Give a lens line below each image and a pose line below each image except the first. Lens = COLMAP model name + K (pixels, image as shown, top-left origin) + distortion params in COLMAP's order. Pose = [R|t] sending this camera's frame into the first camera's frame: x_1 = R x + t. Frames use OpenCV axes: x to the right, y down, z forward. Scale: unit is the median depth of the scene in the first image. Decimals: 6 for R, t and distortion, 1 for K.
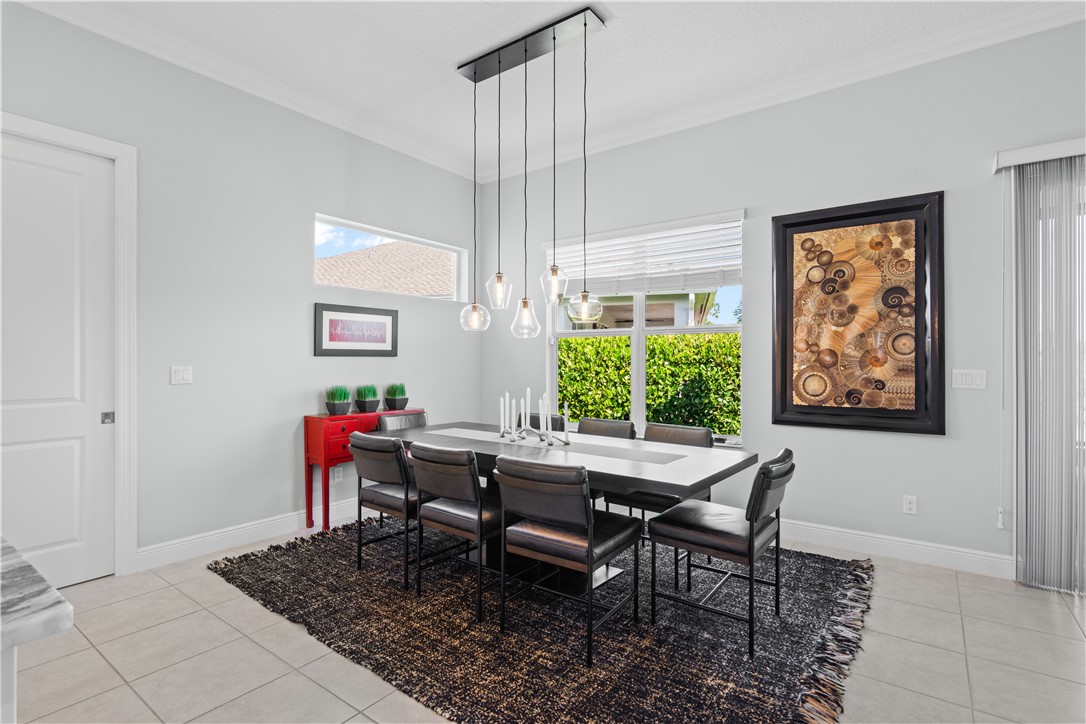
lens RADIAL K [[526.3, 0, 540.3], [0, 526.3, 359.5], [0, 0, 1]] dist [-0.002924, 0.002499]
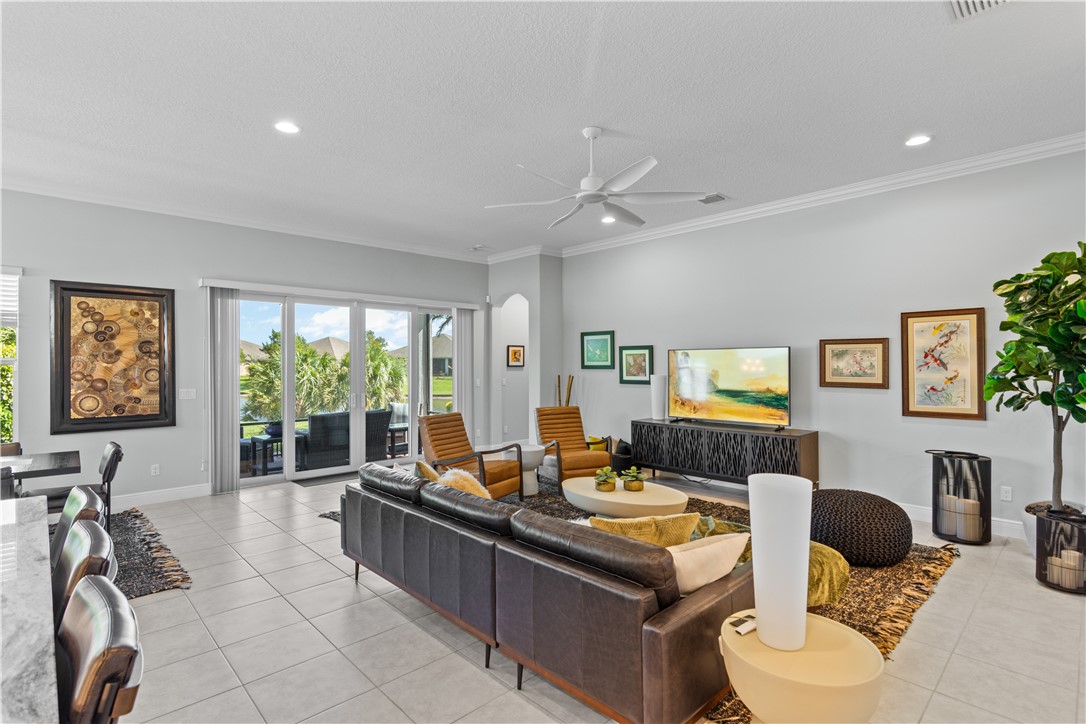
lens RADIAL K [[526.3, 0, 547.4], [0, 526.3, 364.6], [0, 0, 1]] dist [-0.002924, 0.002499]
pose [[0.168135, -0.000204, 0.985764, -0.694582], [0.002379, 0.999997, -0.000199, -0.055316], [-0.985761, 0.002378, 0.168135, -0.487942]]
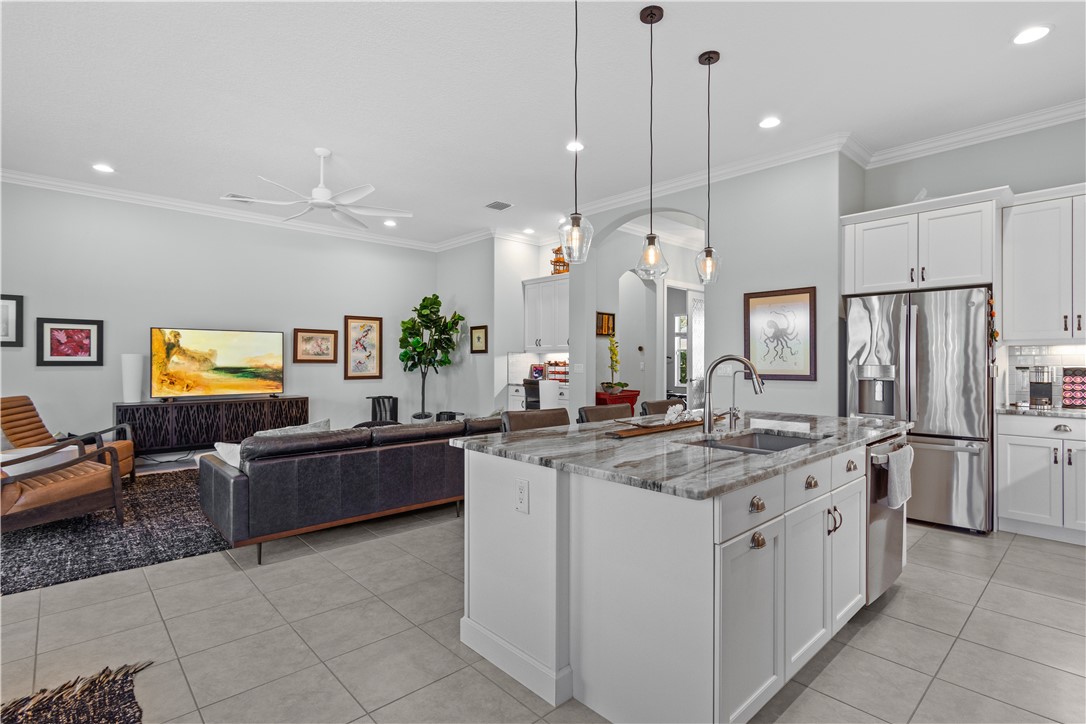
lens RADIAL K [[526.3, 0, 544.3], [0, 526.3, 357.8], [0, 0, 1]] dist [-0.002924, 0.002499]
pose [[-0.982195, -0.001471, 0.187856, -0.425513], [-0.002598, 0.999980, -0.005756, -0.000914], [-0.187844, -0.006142, -0.982180, 0.831400]]
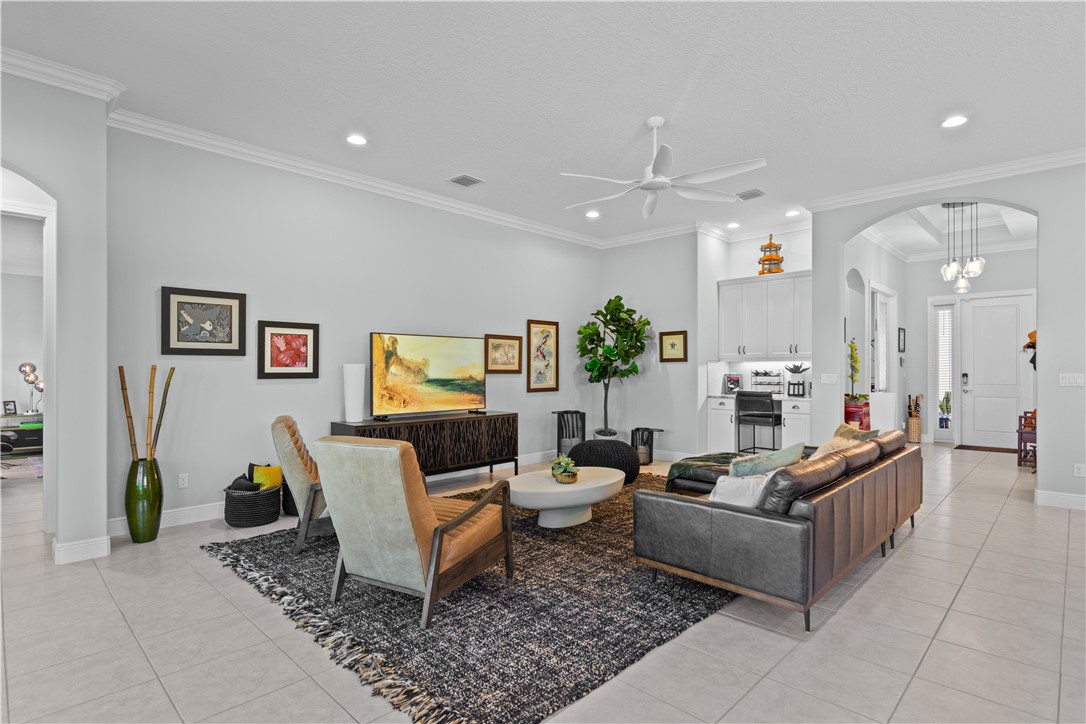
lens RADIAL K [[550.8, 0, 541.0], [0, 550.8, 367.9], [0, 0, 1]] dist [-0.008694, -0.000327]
pose [[-0.990339, 0.001518, 0.138656, 0.476304], [0.001000, 0.999992, -0.003806, -0.002691], [-0.138661, -0.003631, -0.990333, 0.818397]]
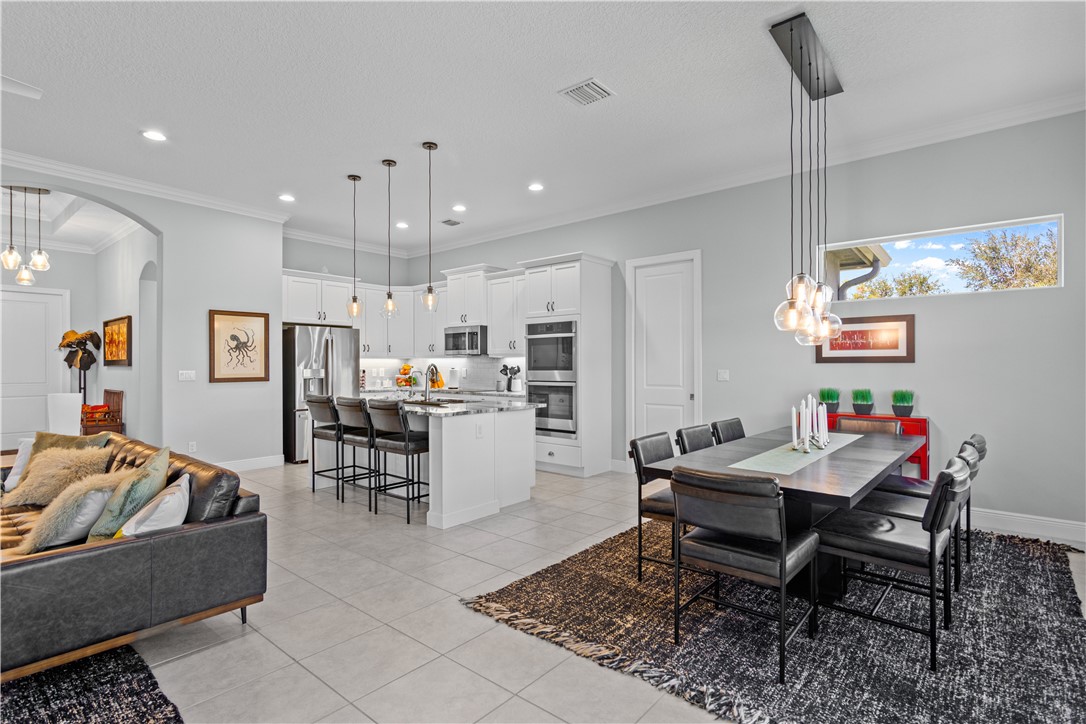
lens RADIAL K [[526.3, 0, 544.2], [0, 526.3, 367.4], [0, 0, 1]] dist [-0.002924, 0.002499]
pose [[-0.061509, 0.004560, -0.998096, 0.920226], [0.003599, 0.999984, 0.004347, -0.004574], [0.998100, -0.003325, -0.061524, 0.494197]]
